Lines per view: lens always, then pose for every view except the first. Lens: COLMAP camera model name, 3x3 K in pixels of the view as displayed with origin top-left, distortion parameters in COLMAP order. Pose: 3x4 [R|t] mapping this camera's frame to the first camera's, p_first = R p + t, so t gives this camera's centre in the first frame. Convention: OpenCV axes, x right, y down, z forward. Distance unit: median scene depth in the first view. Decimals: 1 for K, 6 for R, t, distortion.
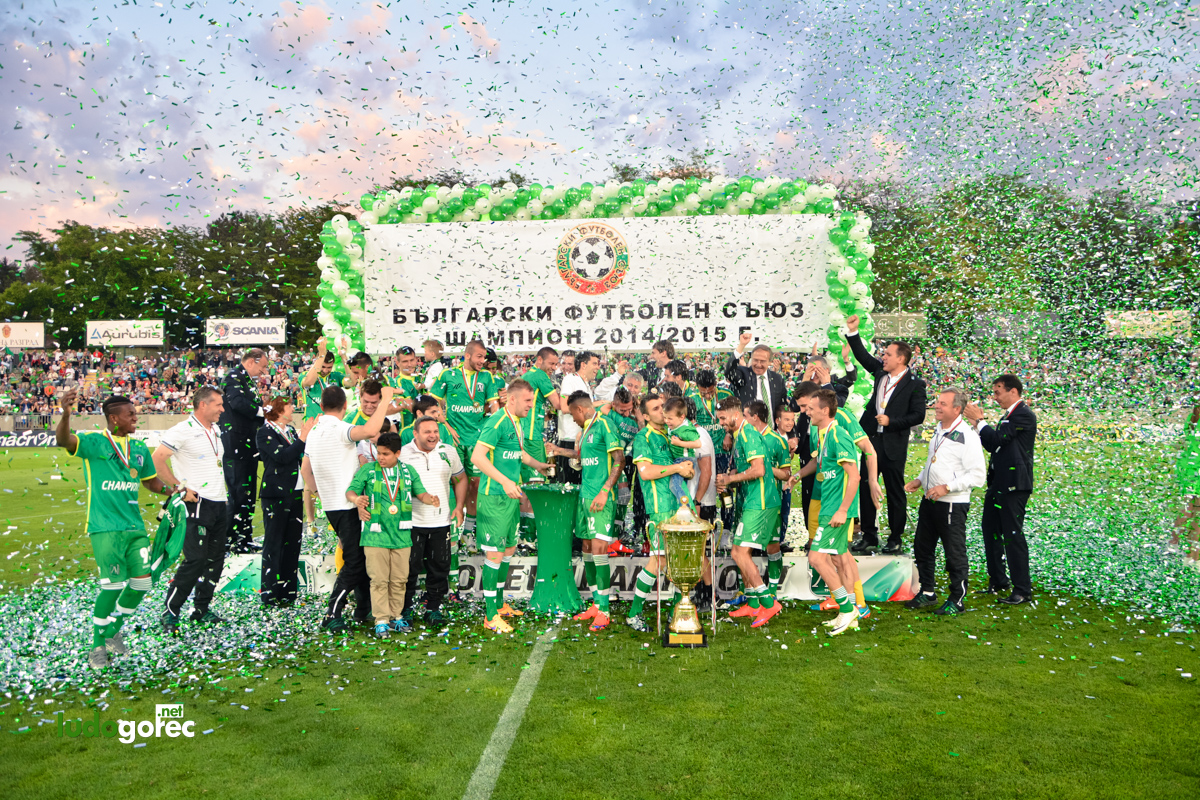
lens RADIAL K [[826.1, 0, 600.0], [0, 826.1, 412.1], [0, 0, 1]] dist [-0.037465, -0.006624]
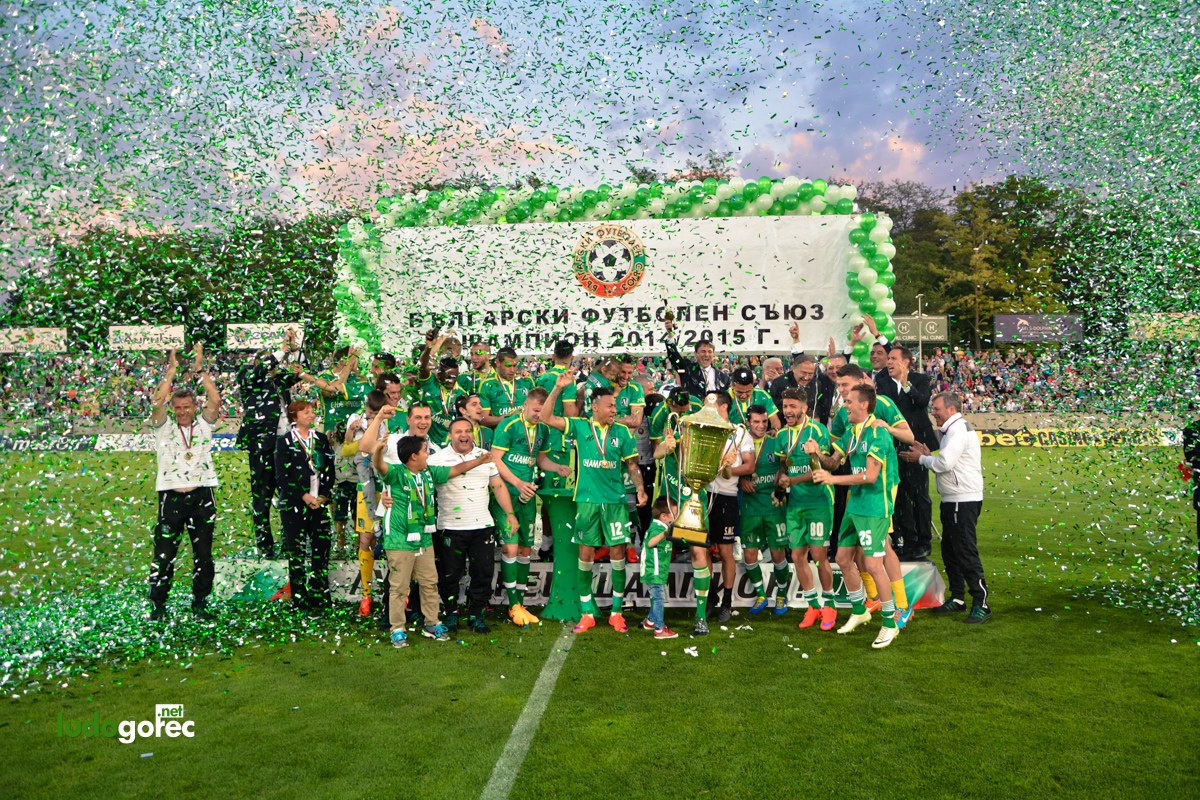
lens RADIAL K [[826.1, 0, 600.0], [0, 826.1, 412.1], [0, 0, 1]] dist [-0.037465, -0.006624]
pose [[0.999762, -0.000156, -0.021821, 0.001009], [0.000049, 0.999988, -0.004904, 0.000200], [0.021821, 0.004901, 0.999750, 0.009686]]
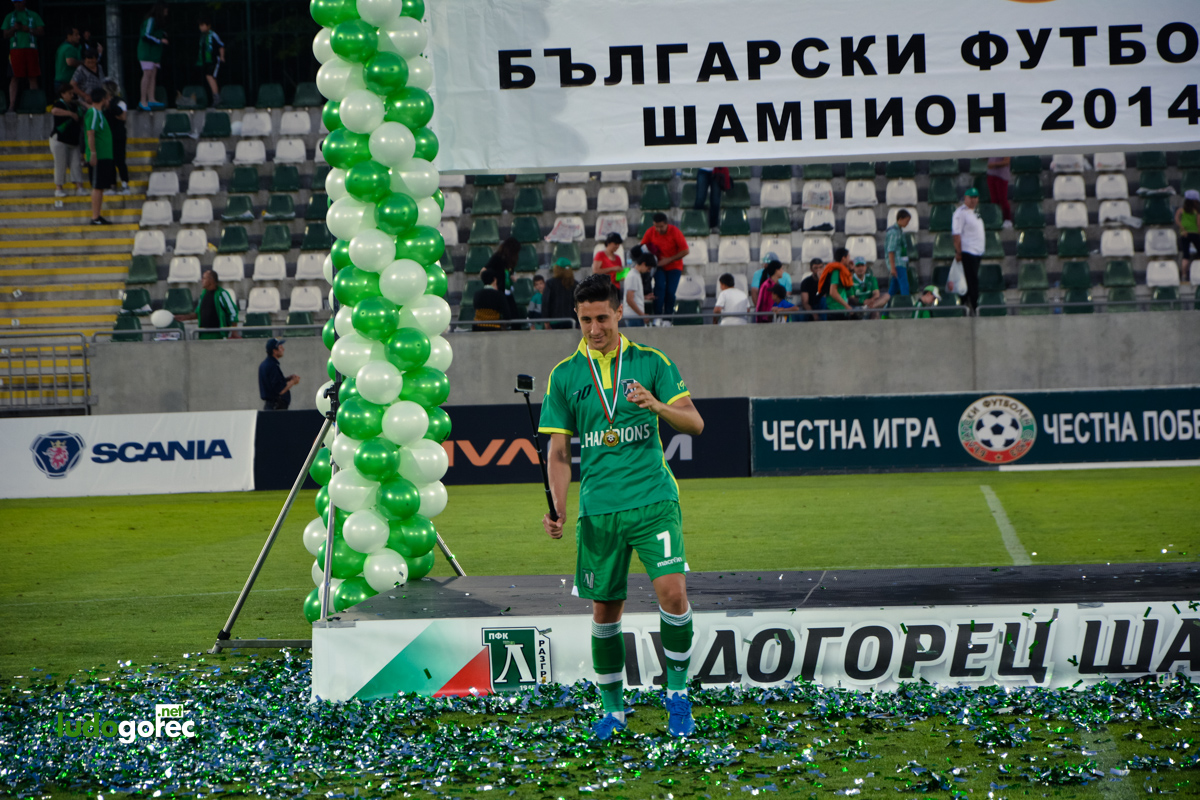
lens RADIAL K [[4936.4, 0, 600.0], [0, 4936.4, 400.0], [0, 0, 1]] dist [0.335665, -0.749682]
pose [[0.999631, -0.022698, -0.014906, -0.178674], [0.022877, 0.999667, 0.011941, 0.008979], [0.014630, -0.012278, 0.999818, -1.282099]]
